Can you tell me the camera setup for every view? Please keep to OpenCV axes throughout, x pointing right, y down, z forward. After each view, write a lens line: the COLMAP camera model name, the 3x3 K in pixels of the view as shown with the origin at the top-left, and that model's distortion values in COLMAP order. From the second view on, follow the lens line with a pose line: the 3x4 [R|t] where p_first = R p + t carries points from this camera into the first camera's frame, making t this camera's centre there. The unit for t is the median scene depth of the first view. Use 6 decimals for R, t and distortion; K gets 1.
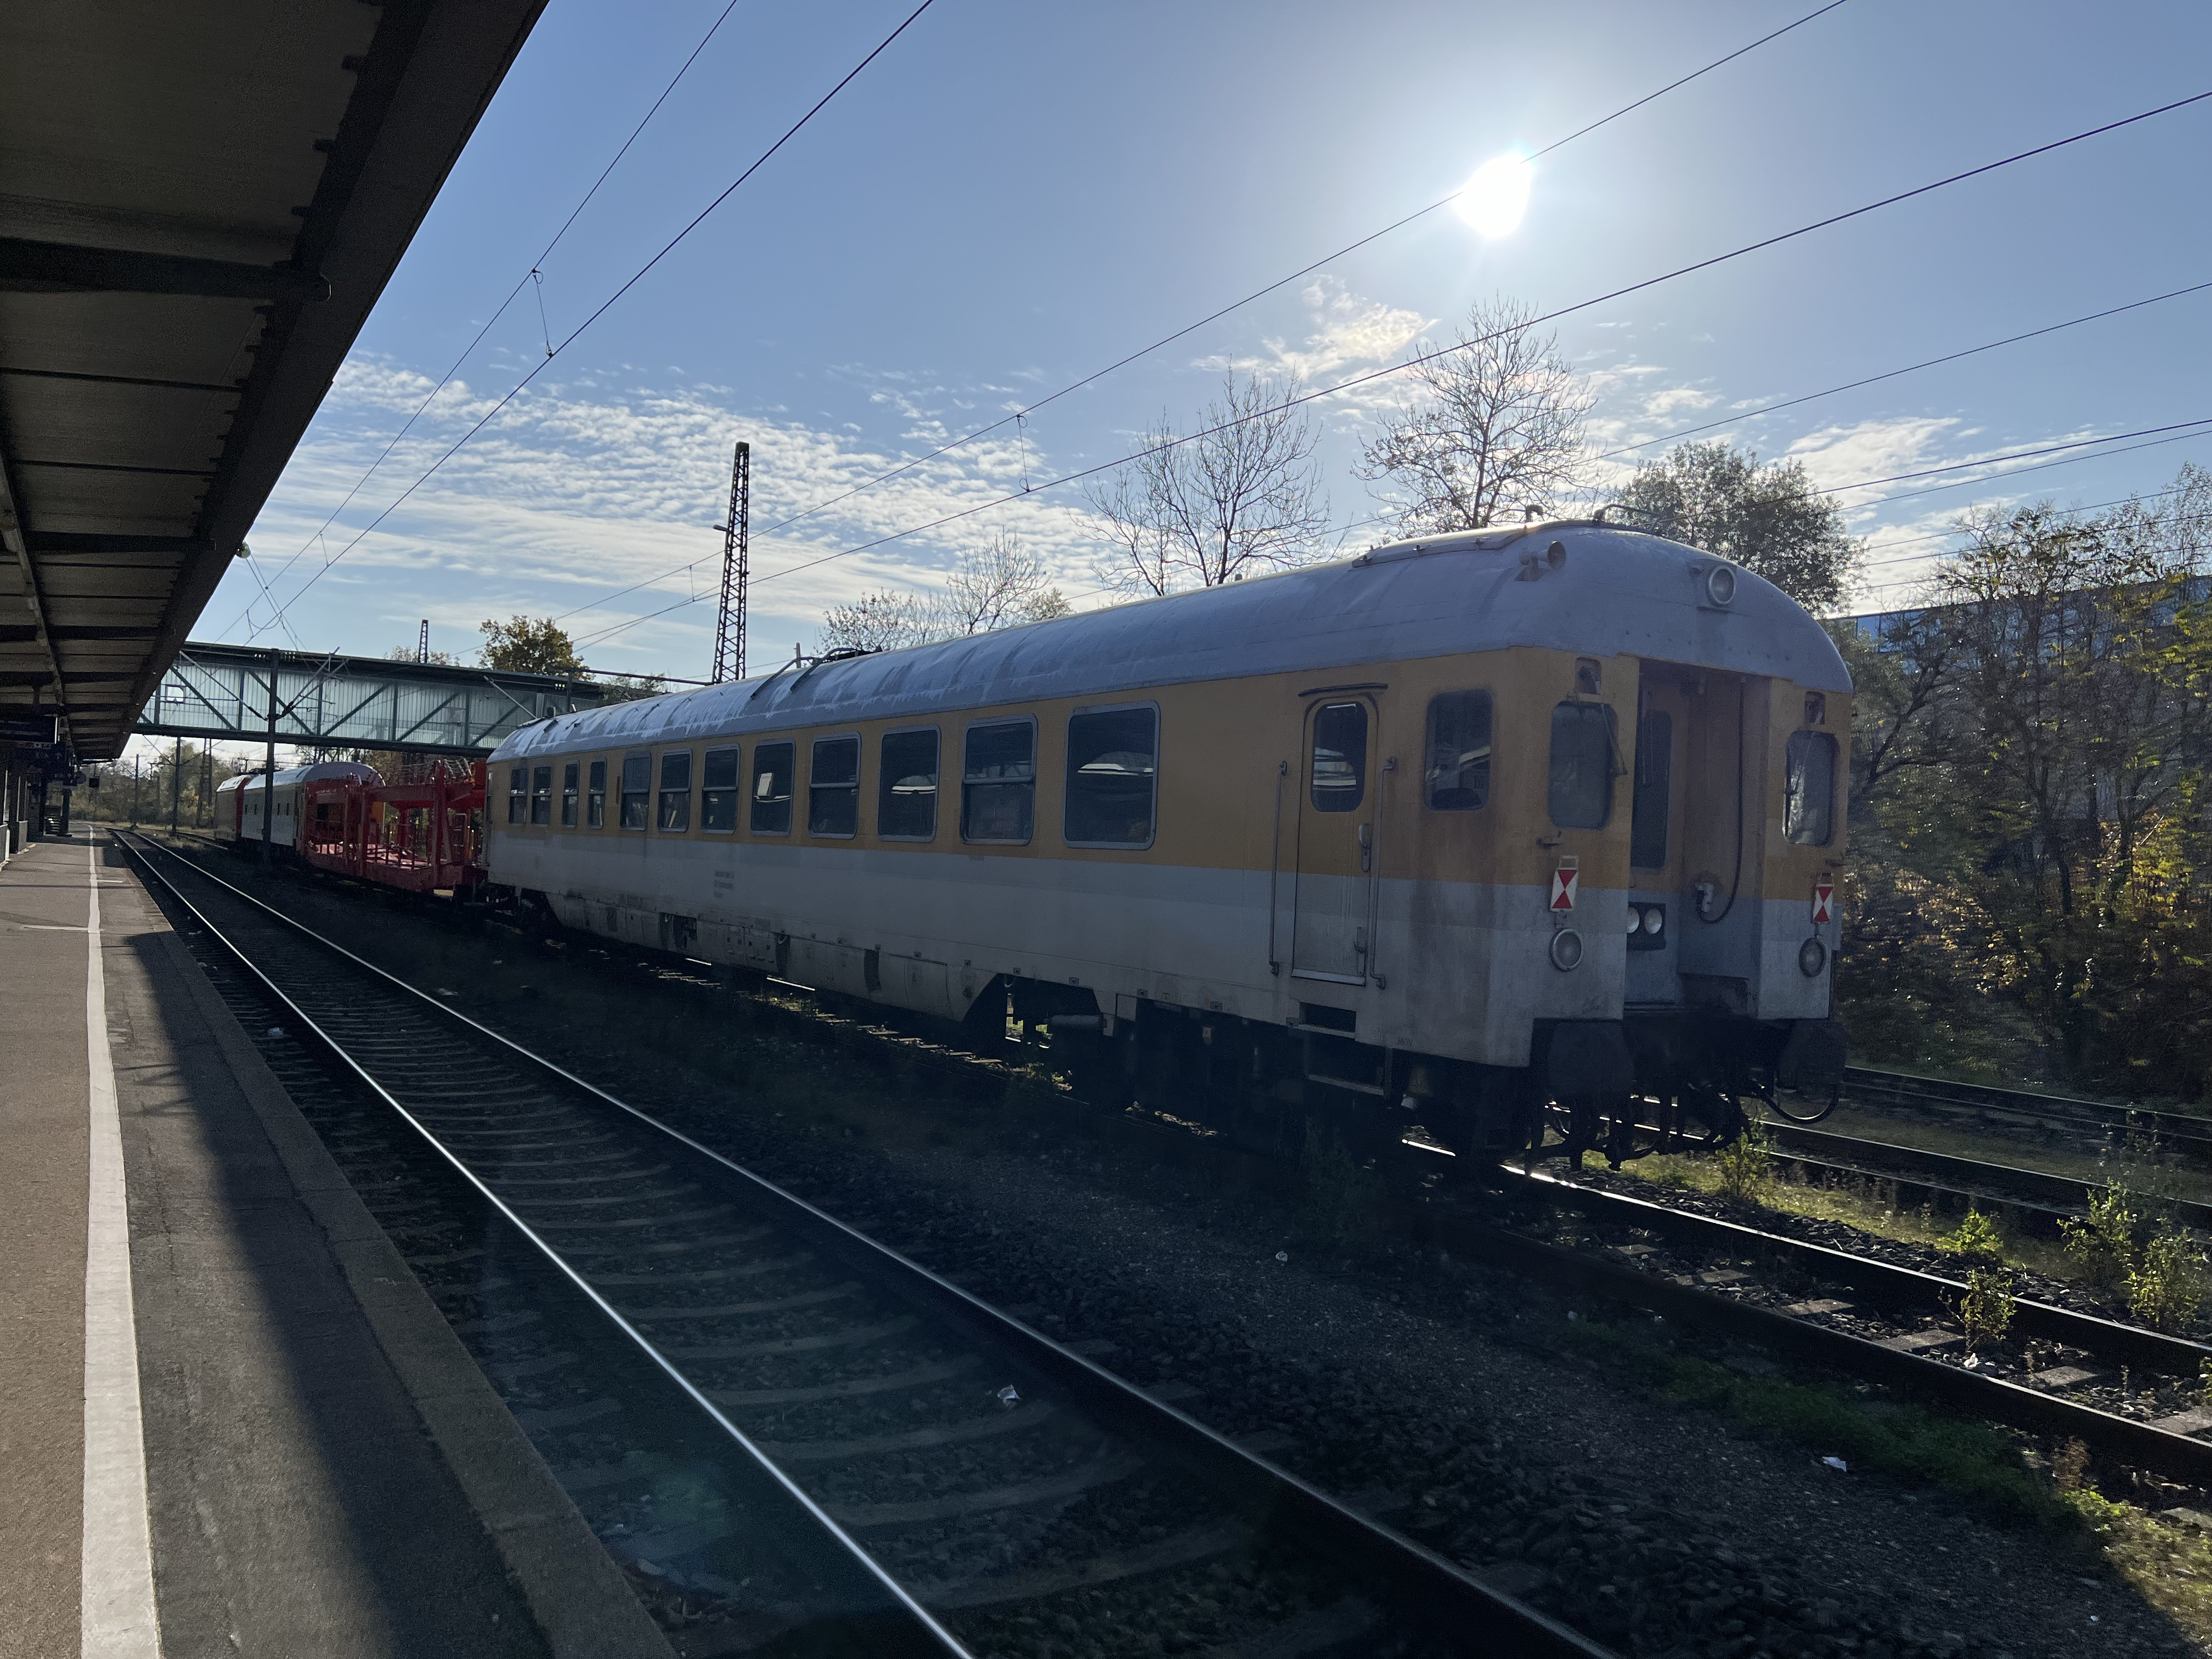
lens RADIAL K [[1700.1, 0, 1096.2], [0, 1700.1, 843.0], [0, 0, 1]] dist [0.052051, -0.072271]
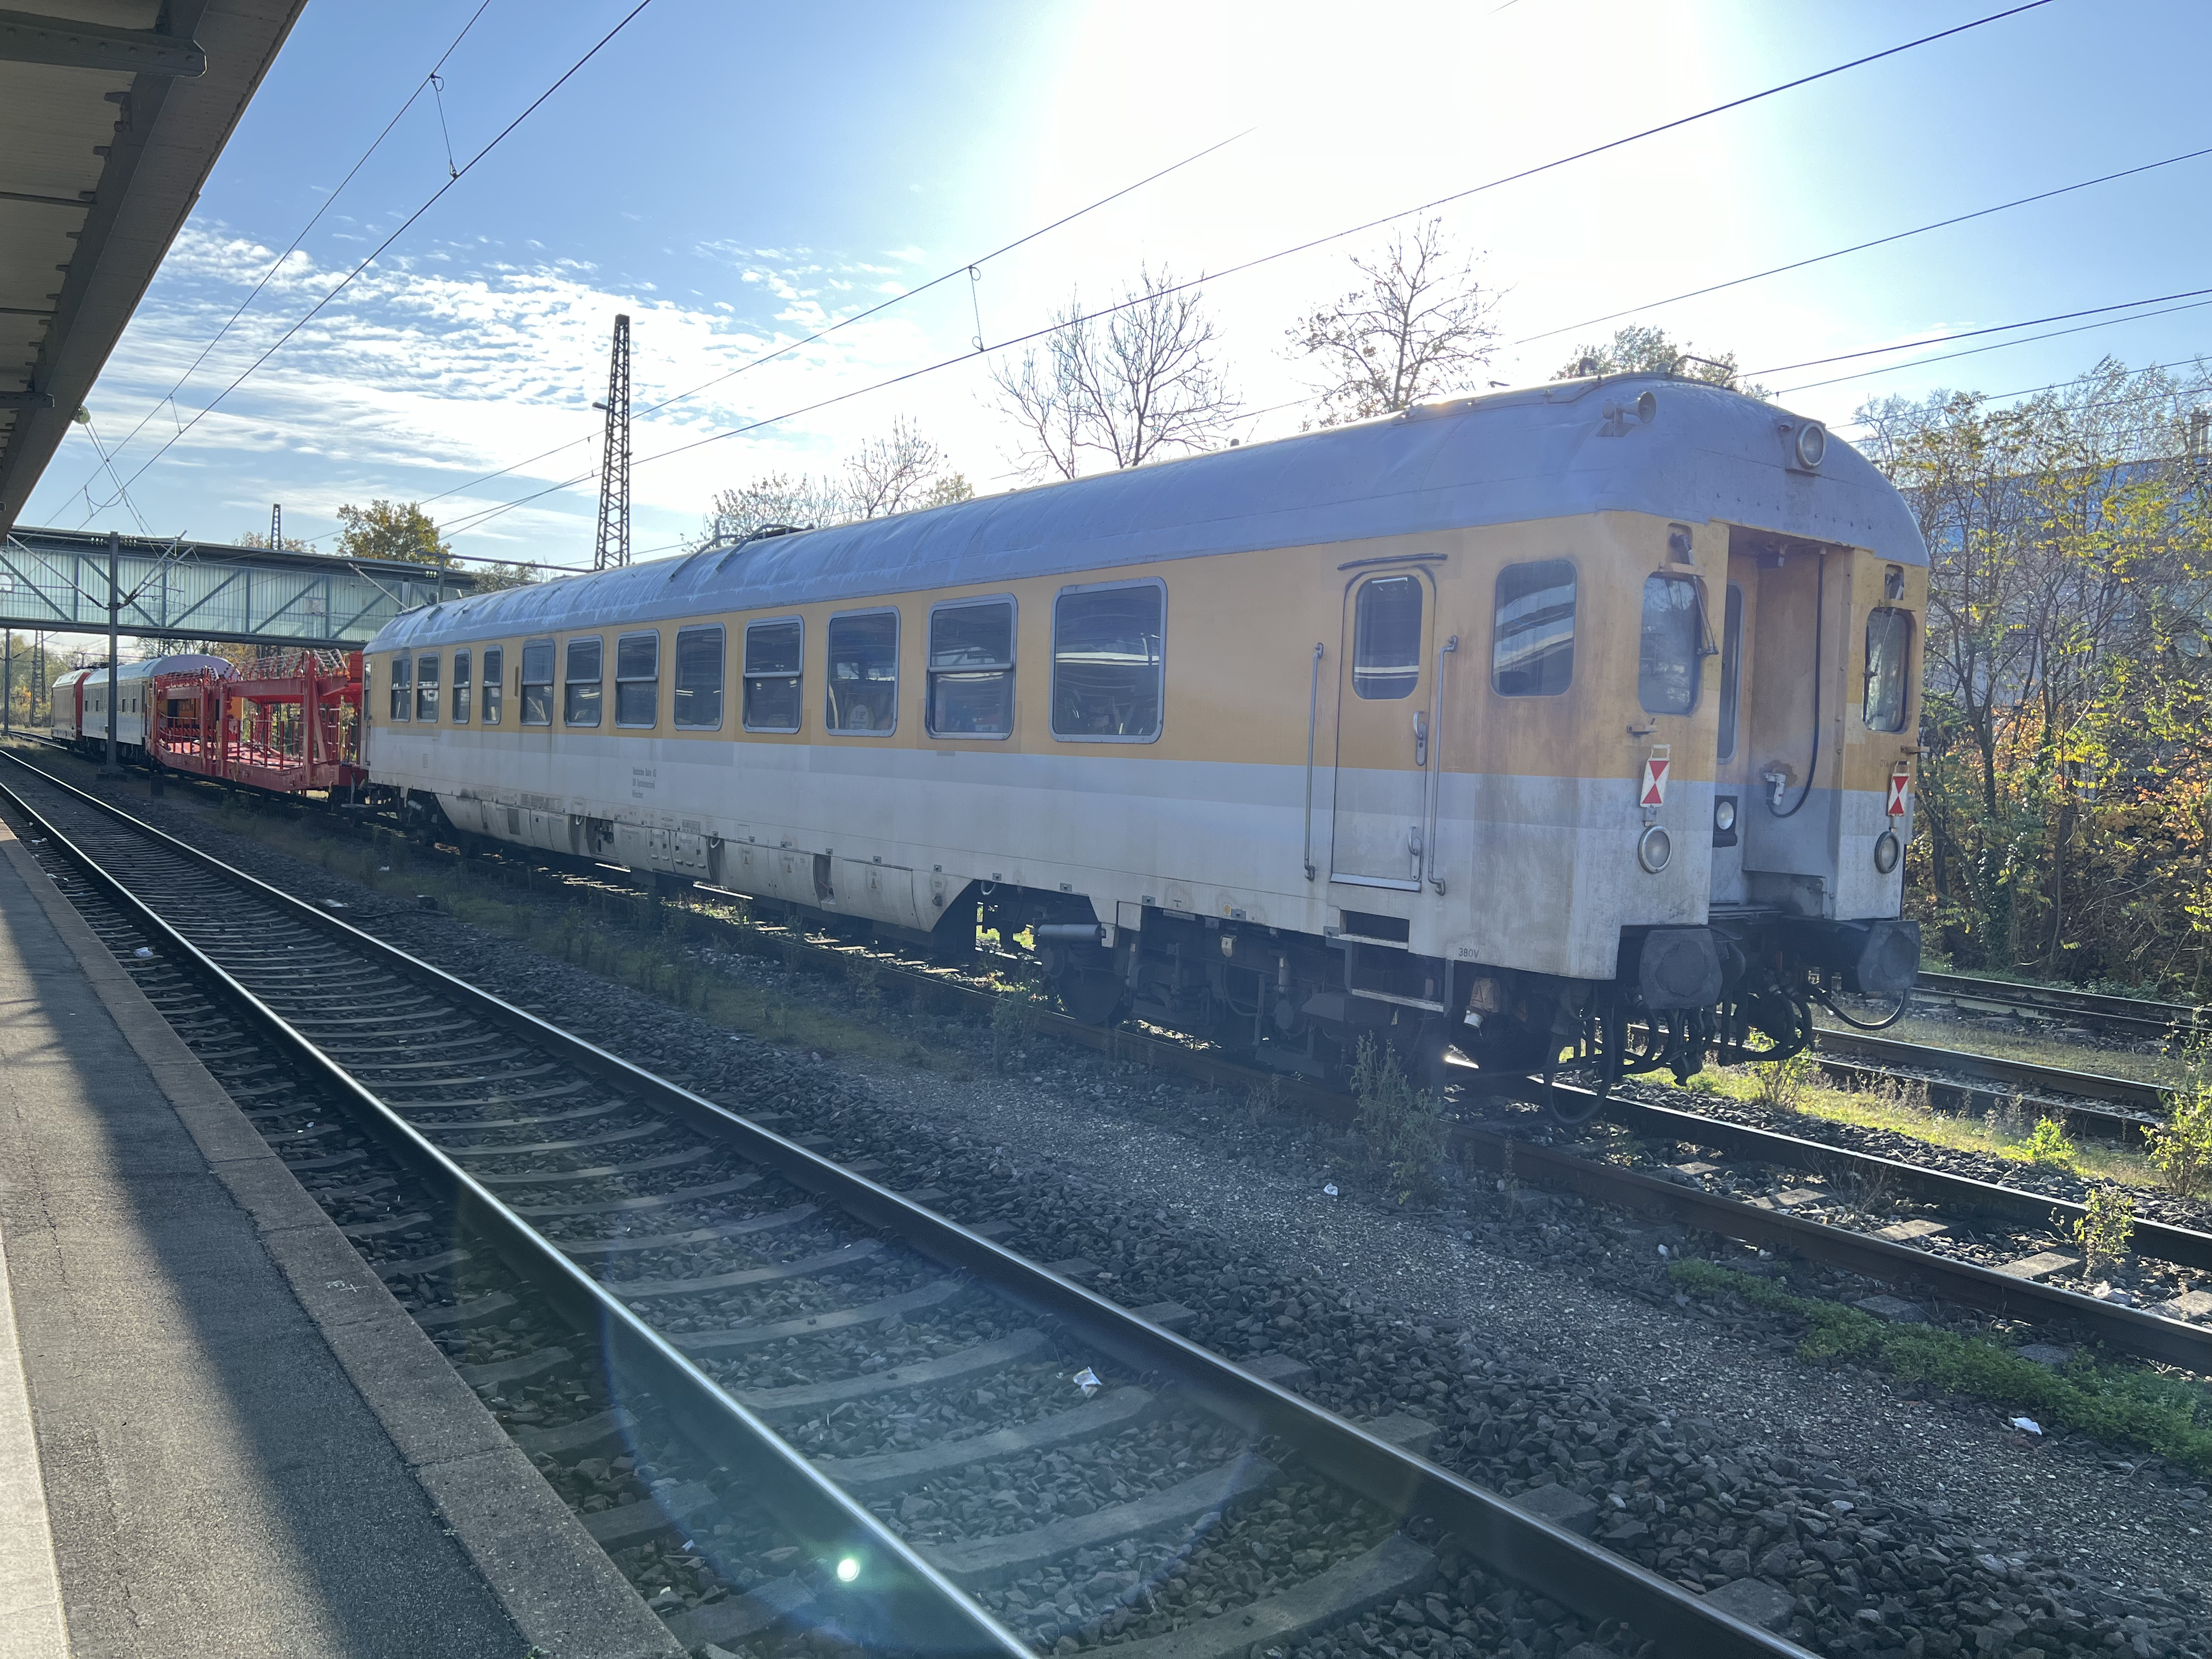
lens RADIAL K [[1688.4, 0, 1117.4], [0, 1688.4, 826.5], [0, 0, 1]] dist [0.046087, -0.055594]
pose [[0.996386, -0.011890, 0.084110, -0.061258], [0.007365, 0.998519, 0.053902, -0.000010], [-0.084626, -0.053088, 0.994998, 0.097439]]
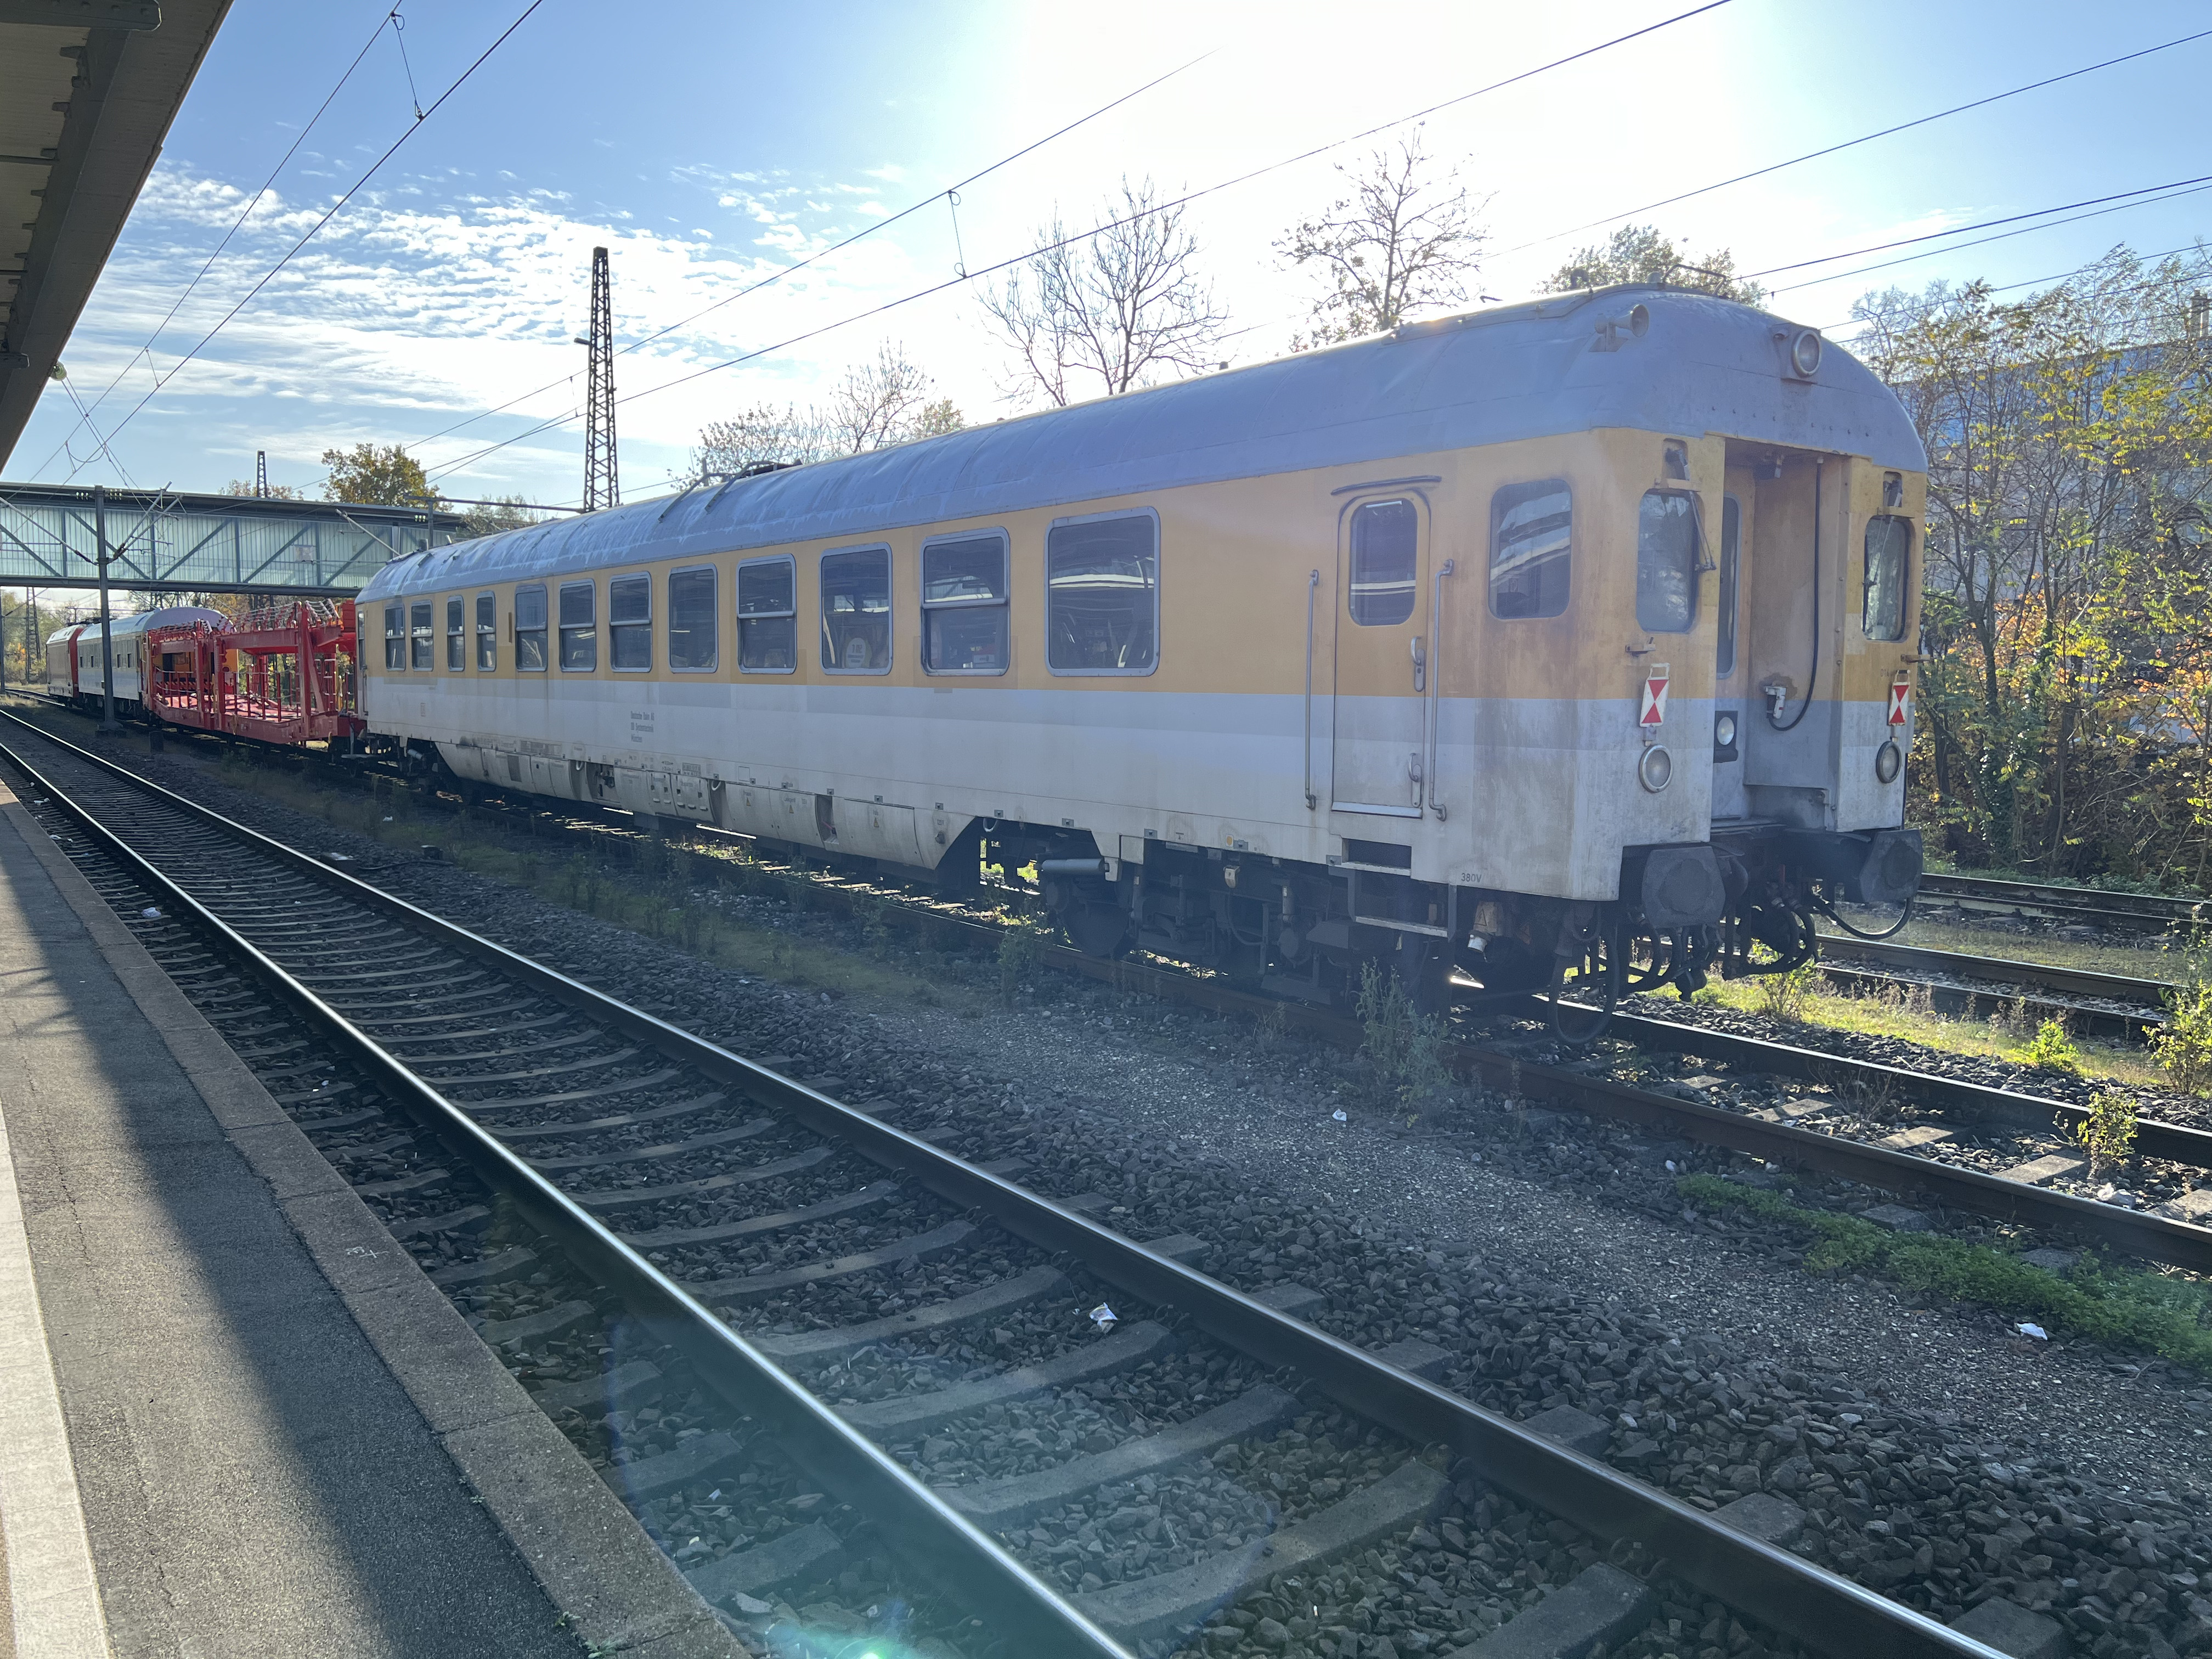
lens RADIAL K [[1686.0, 0, 1119.9], [0, 1686.0, 825.4], [0, 0, 1]] dist [0.048336, -0.057632]
pose [[0.995459, -0.047943, 0.082239, -0.059628], [0.039645, 0.994224, 0.099730, -0.005985], [-0.086545, -0.096017, 0.991610, 0.099543]]
